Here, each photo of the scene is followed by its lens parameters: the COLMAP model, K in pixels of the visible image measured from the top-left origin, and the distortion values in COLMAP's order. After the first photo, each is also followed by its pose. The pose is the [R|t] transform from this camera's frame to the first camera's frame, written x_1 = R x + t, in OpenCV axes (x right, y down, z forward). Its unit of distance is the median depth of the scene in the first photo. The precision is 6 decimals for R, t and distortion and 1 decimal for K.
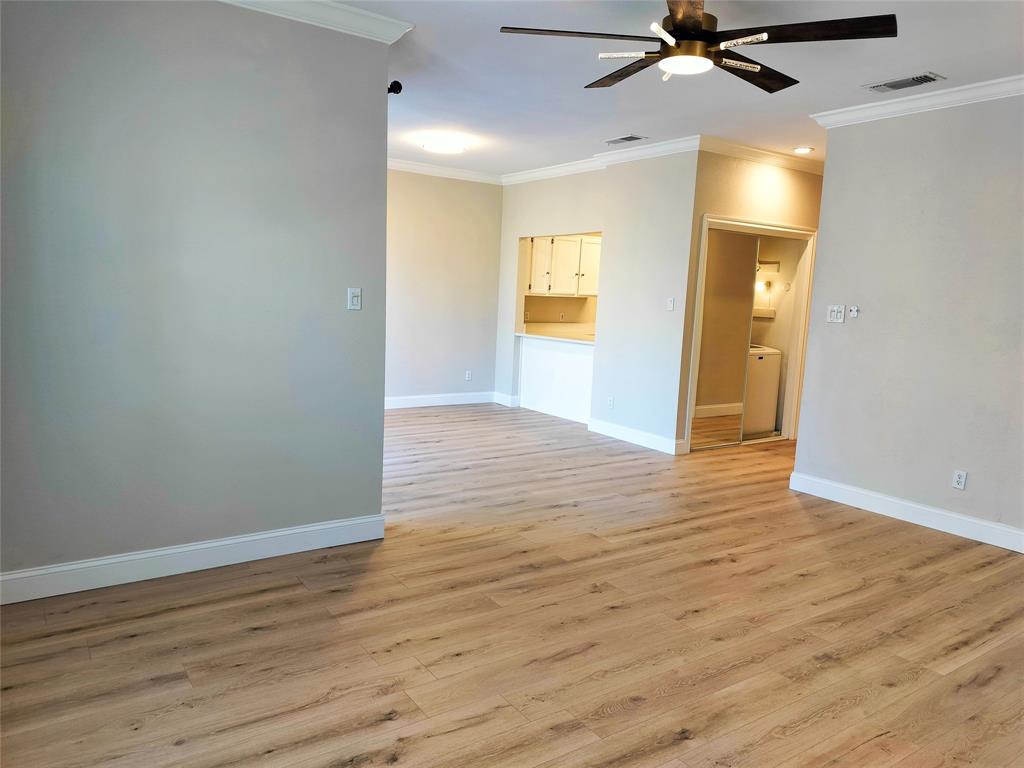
lens RADIAL K [[715.5, 0, 523.4], [0, 715.5, 404.6], [0, 0, 1]] dist [0.061285, -0.064943]
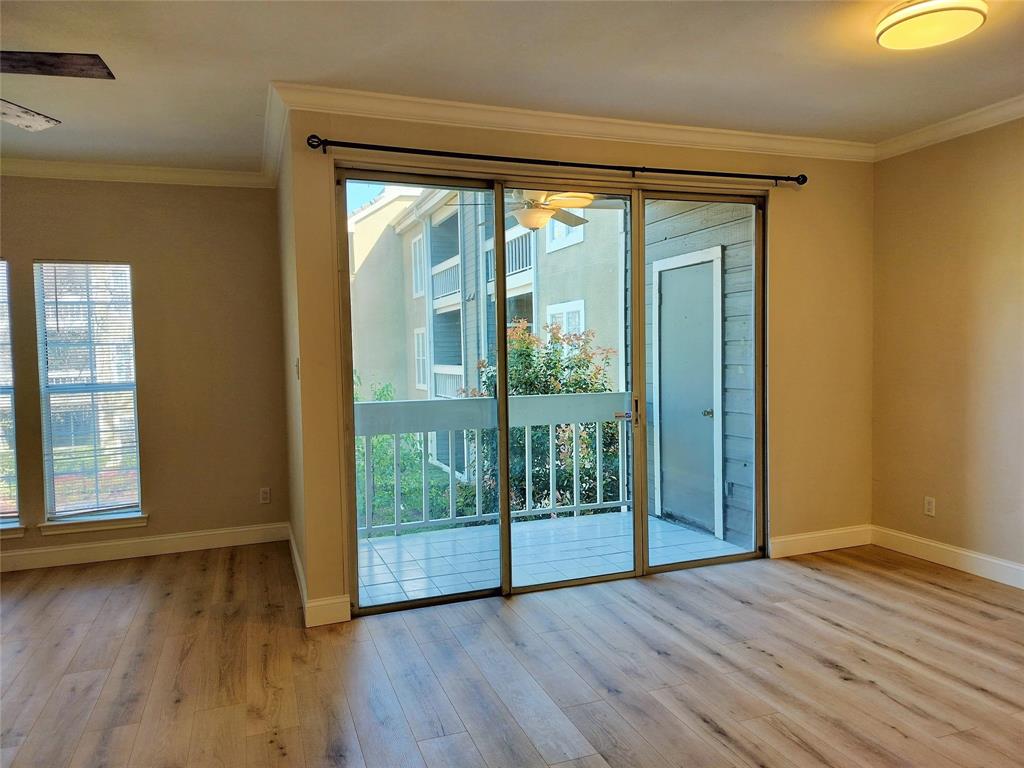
lens RADIAL K [[715.5, 0, 514.5], [0, 715.5, 383.8], [0, 0, 1]] dist [0.061285, -0.064943]
pose [[-0.259285, 0.009103, -0.965758, 0.551123], [-0.145465, 0.988180, 0.048368, -0.180906], [0.954783, 0.153025, -0.254896, 1.277292]]
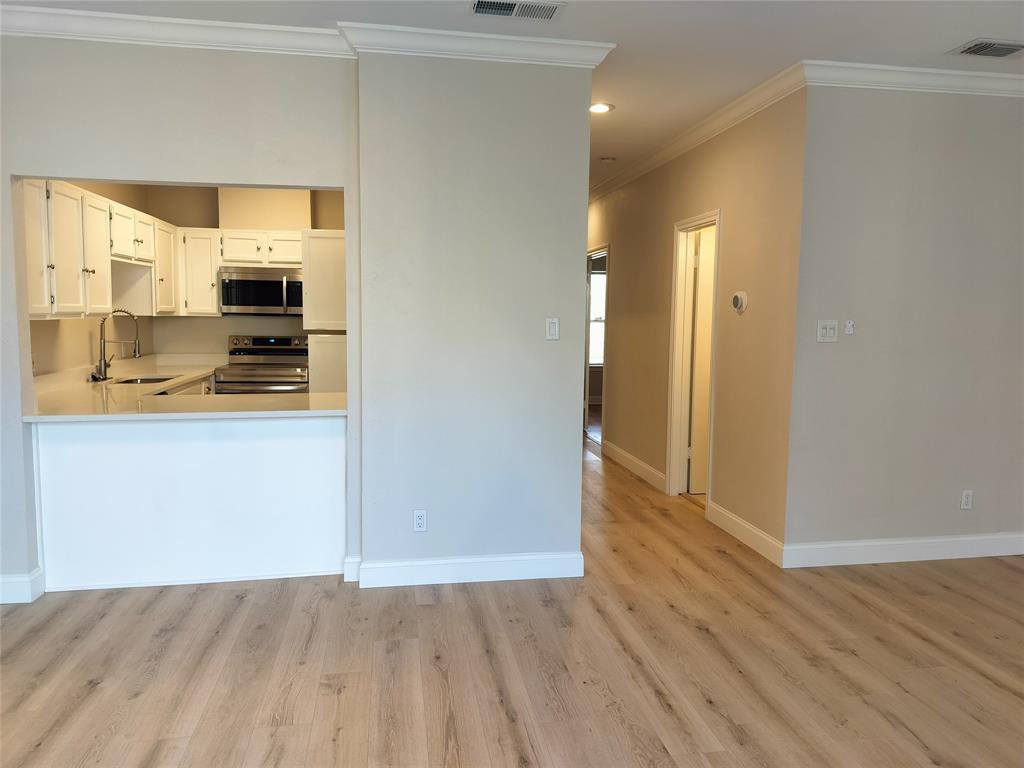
lens RADIAL K [[715.5, 0, 511.2], [0, 715.5, 387.9], [0, 0, 1]] dist [0.061285, -0.064943]
pose [[0.433336, -0.132670, 0.891414, -0.468942], [0.150303, 0.985892, 0.073665, -0.195882], [-0.888610, 0.102060, 0.447163, 1.085916]]
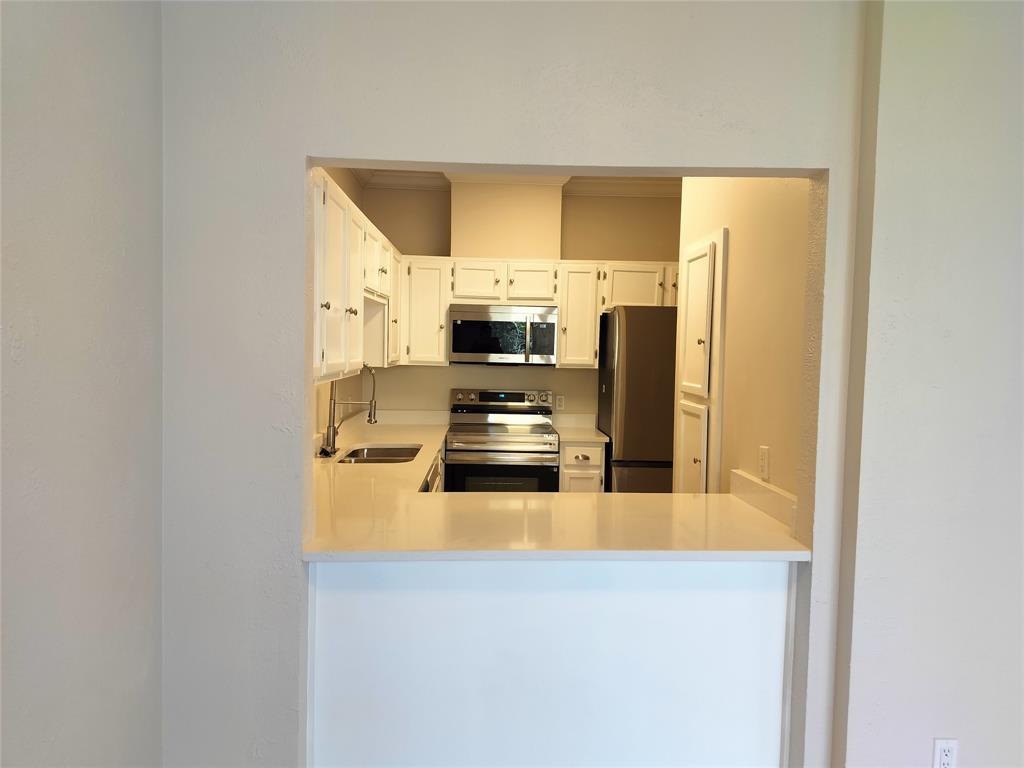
lens RADIAL K [[715.5, 0, 518.5], [0, 715.5, 396.2], [0, 0, 1]] dist [0.061285, -0.064943]
pose [[0.547814, -0.092421, 0.831480, -0.313018], [0.139009, 0.990119, 0.018469, -0.273267], [-0.824971, 0.105465, 0.555248, 1.499703]]
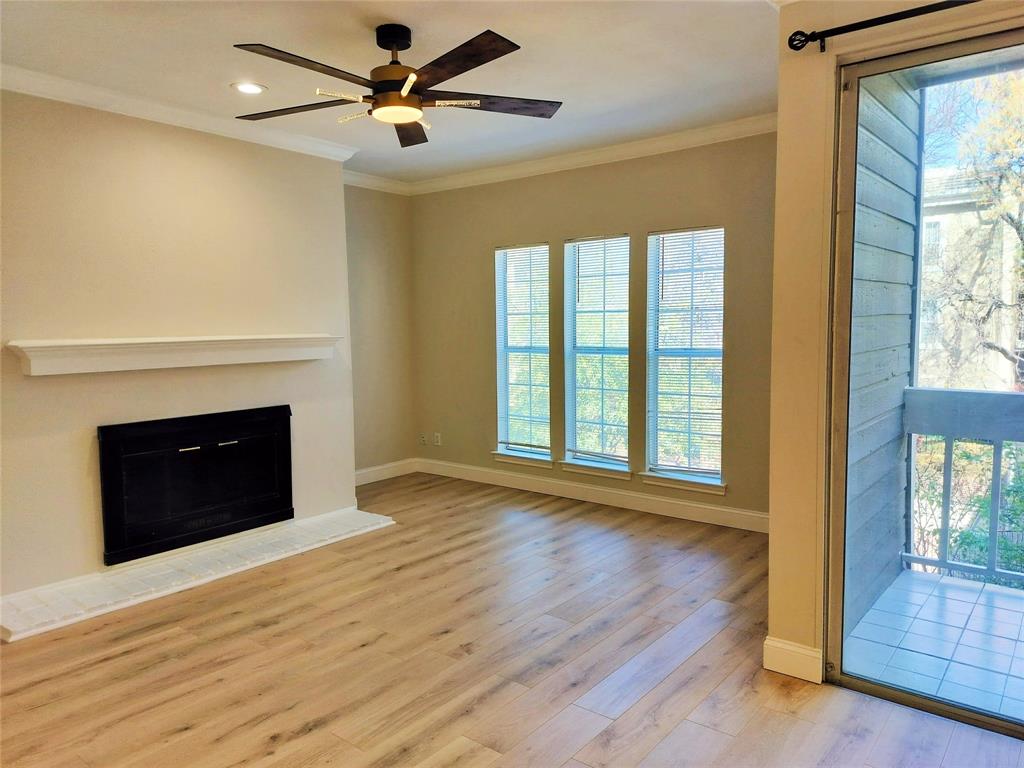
lens RADIAL K [[715.5, 0, 510.0], [0, 715.5, 391.0], [0, 0, 1]] dist [0.061285, -0.064943]
pose [[-0.963488, -0.000149, -0.267752, 0.227469], [-0.067469, 0.967866, 0.242246, -0.224555], [0.259112, 0.251466, -0.932537, 1.380464]]
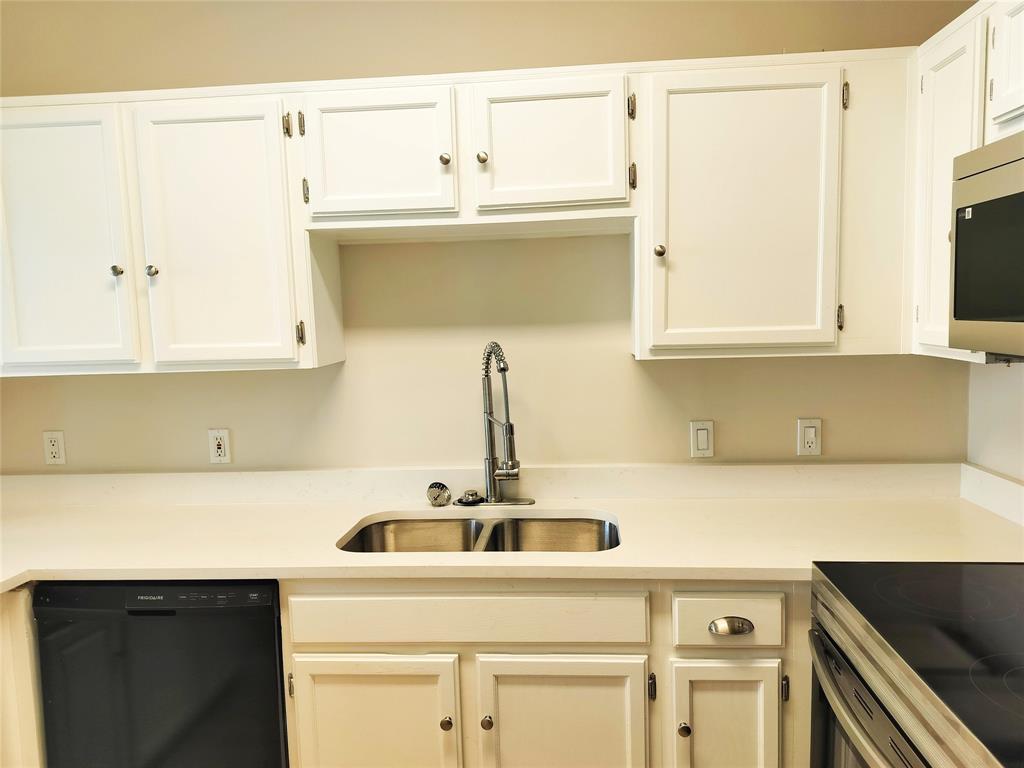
lens RADIAL K [[715.5, 0, 518.5], [0, 715.5, 385.8], [0, 0, 1]] dist [0.061285, -0.064943]
pose [[0.764446, -0.004489, -0.644672, 0.612840], [-0.040055, 0.997713, -0.054444, -0.276696], [0.643442, 0.067442, 0.762518, 1.805443]]
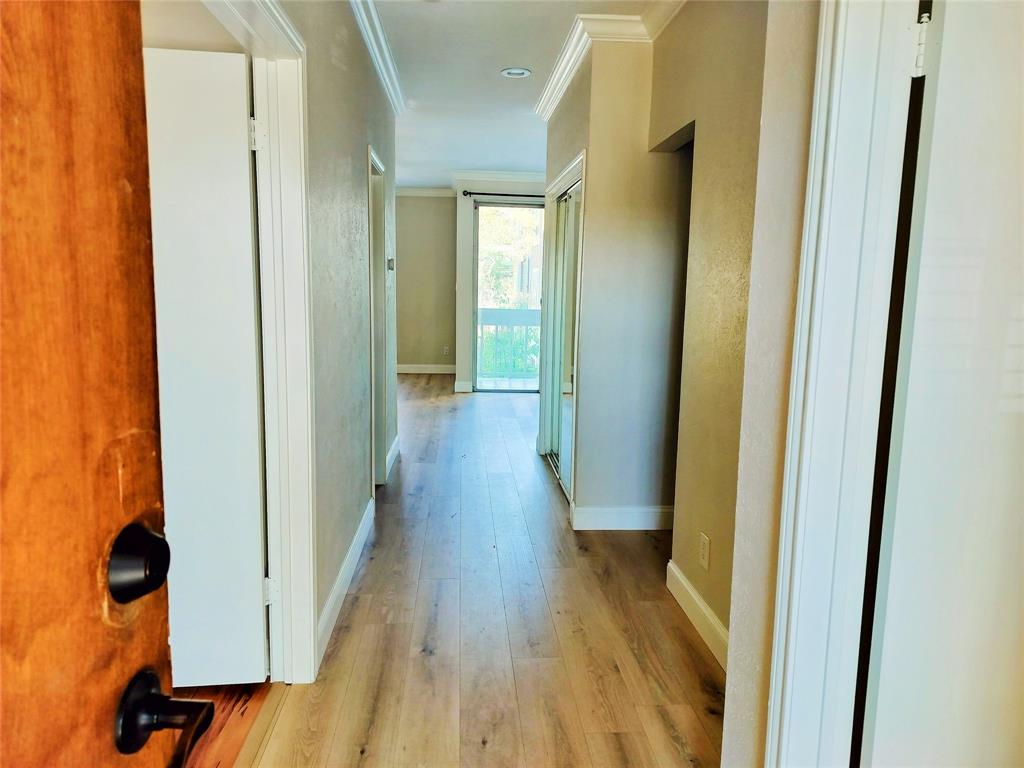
lens RADIAL K [[715.5, 0, 500.6], [0, 715.5, 382.1], [0, 0, 1]] dist [0.061285, -0.064943]
pose [[-0.533350, 0.062363, -0.843593, 1.441936], [-0.176397, 0.967154, 0.183022, -0.250654], [0.827298, 0.246422, -0.504831, 1.995135]]
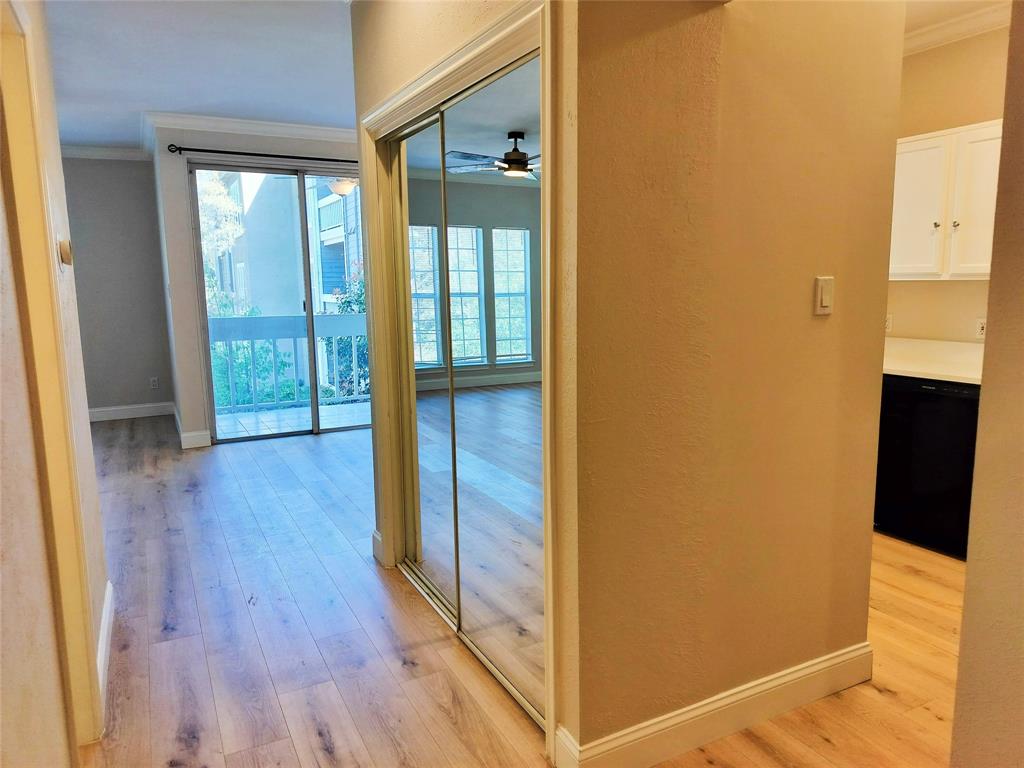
lens RADIAL K [[715.5, 0, 514.5], [0, 715.5, 379.3], [0, 0, 1]] dist [0.061285, -0.064943]
pose [[-0.139753, 0.097890, -0.985336, 1.051116], [-0.148247, 0.981817, 0.118567, -0.212949], [0.979026, 0.162644, -0.122700, 1.635184]]
